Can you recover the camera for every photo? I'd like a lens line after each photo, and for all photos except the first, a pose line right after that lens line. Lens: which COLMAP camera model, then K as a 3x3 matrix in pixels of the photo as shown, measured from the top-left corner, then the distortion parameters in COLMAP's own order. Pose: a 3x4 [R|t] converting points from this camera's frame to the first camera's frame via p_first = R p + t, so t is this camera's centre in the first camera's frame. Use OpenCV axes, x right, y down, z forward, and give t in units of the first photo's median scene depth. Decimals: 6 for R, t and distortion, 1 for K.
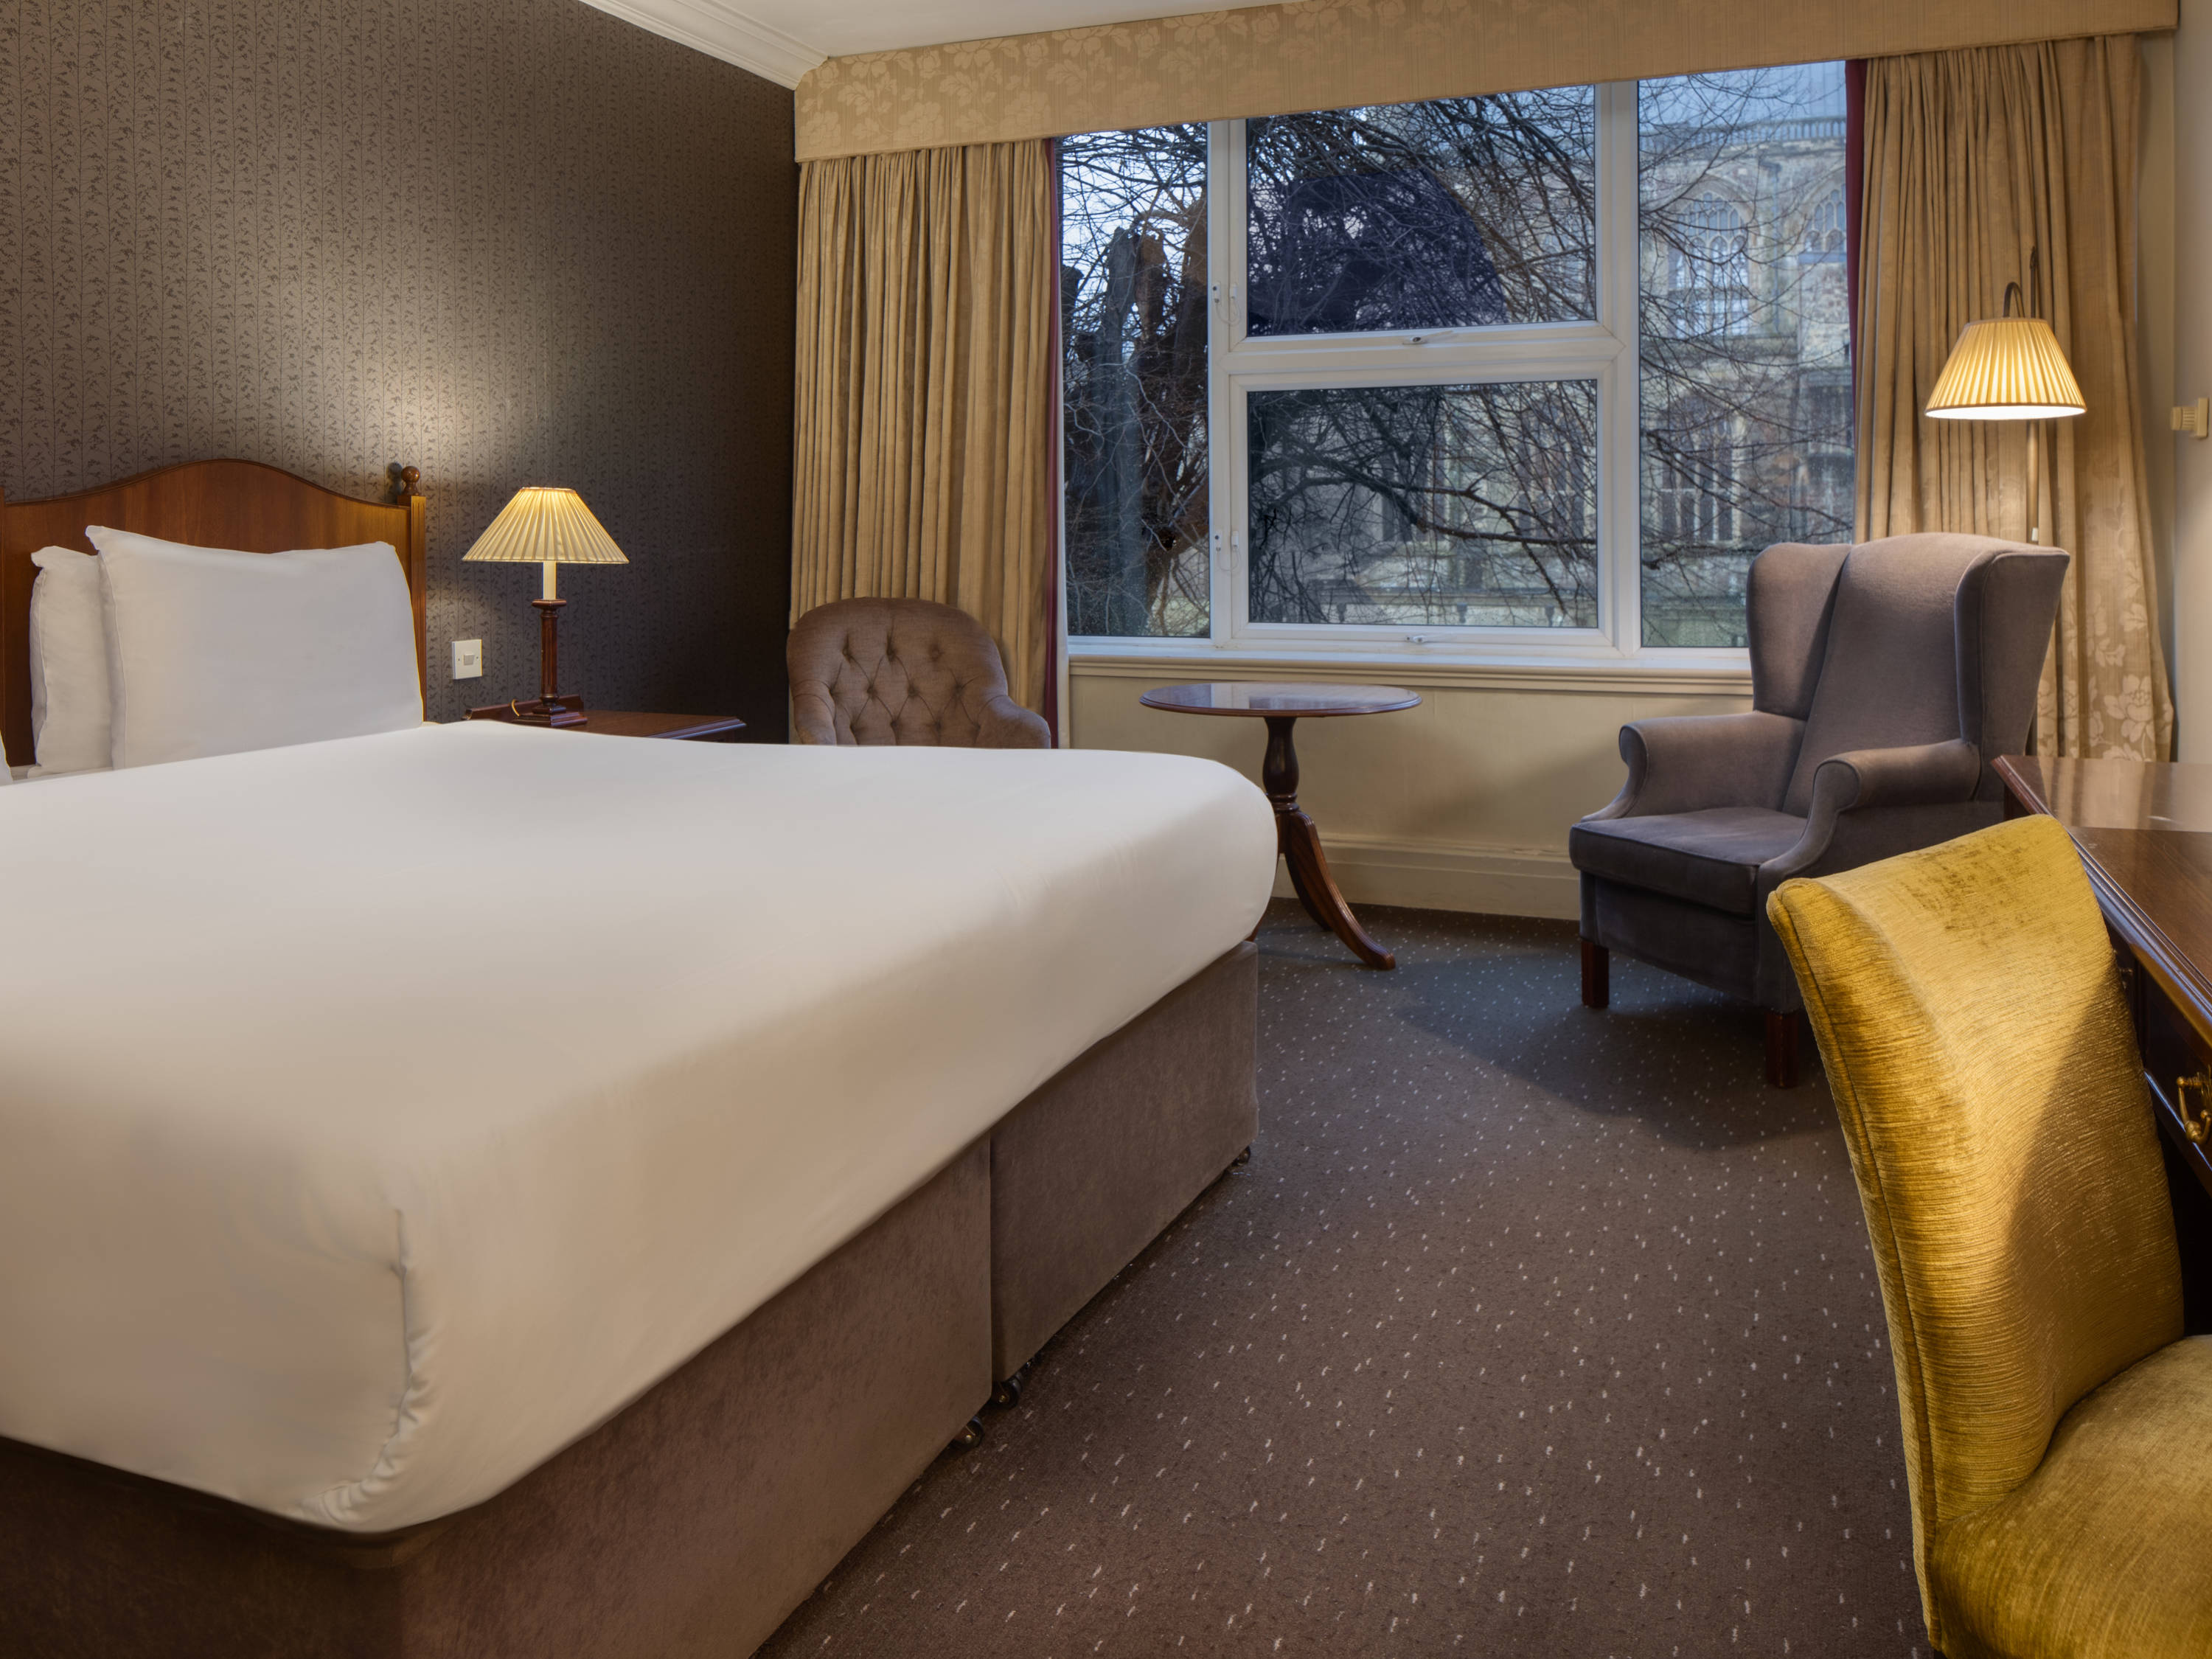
lens RADIAL K [[1752.4, 0, 1110.3], [0, 1752.4, 866.0], [0, 0, 1]] dist [-0.008004, 0.001515]
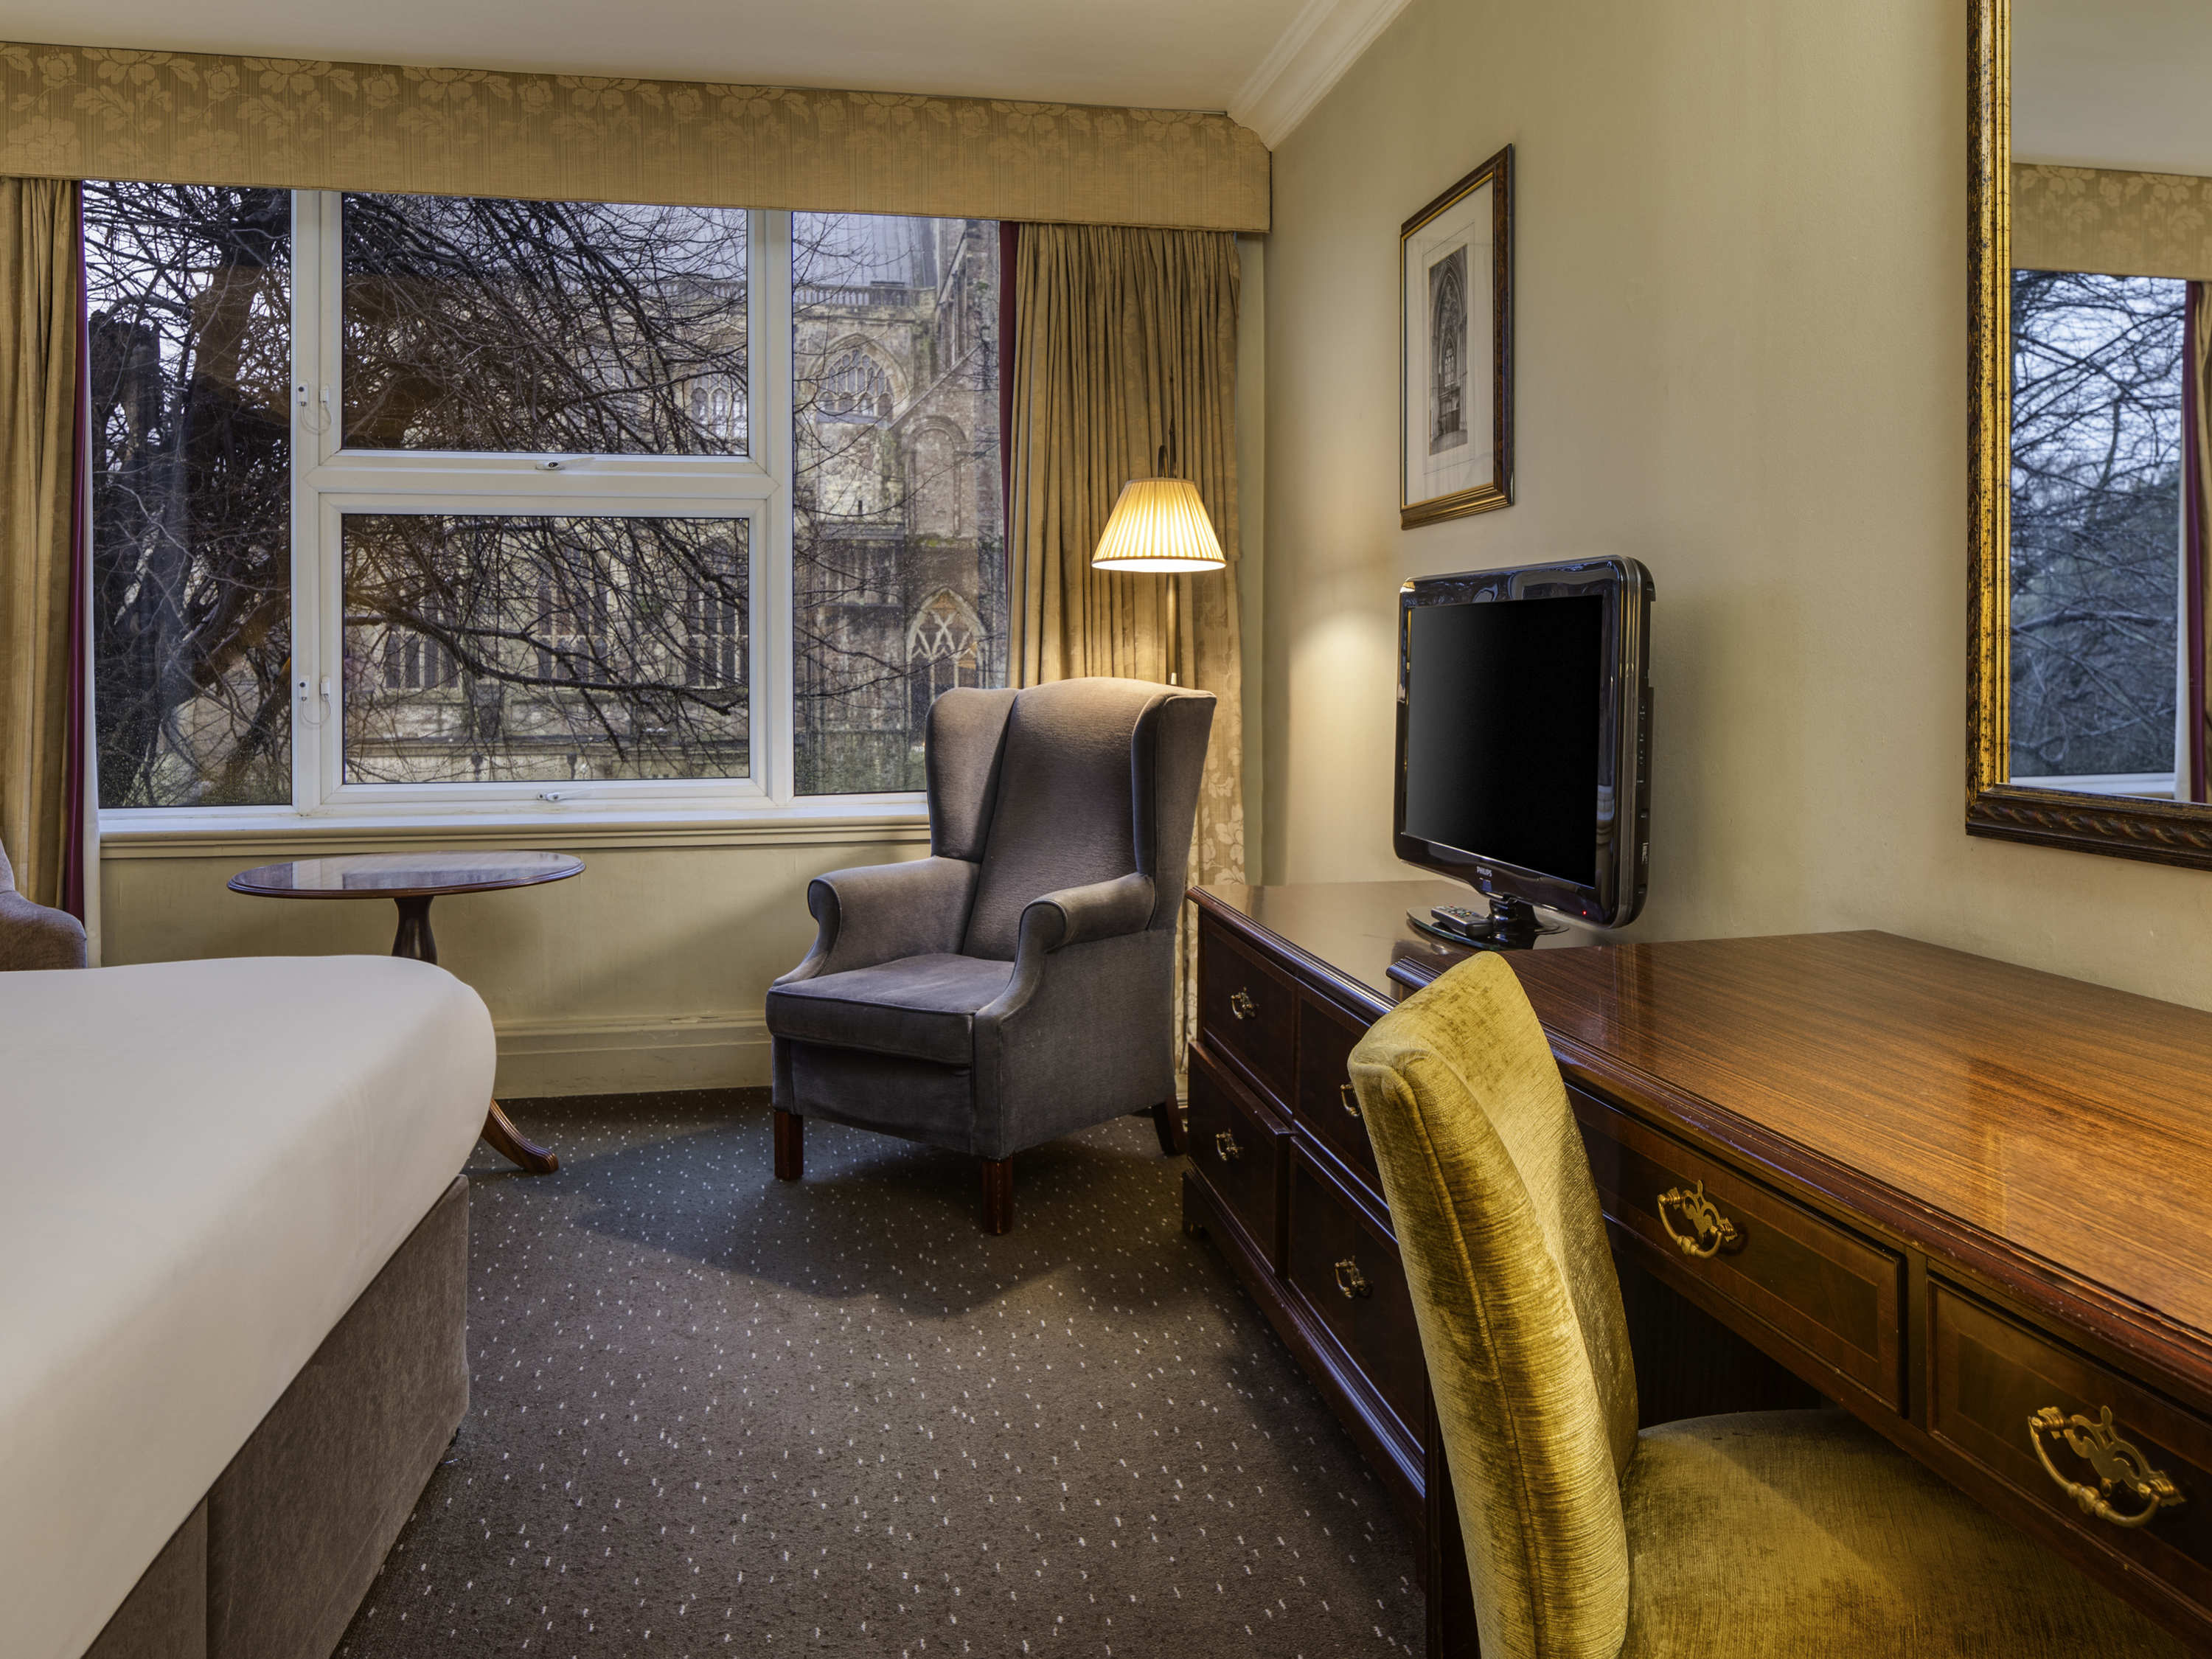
lens RADIAL K [[1752.4, 0, 1110.3], [0, 1752.4, 866.0], [0, 0, 1]] dist [-0.008004, 0.001515]
pose [[0.832682, -0.060294, 0.550459, -0.097292], [0.104818, 0.993246, -0.049763, -0.024385], [-0.543741, 0.099135, 0.833377, 0.128088]]
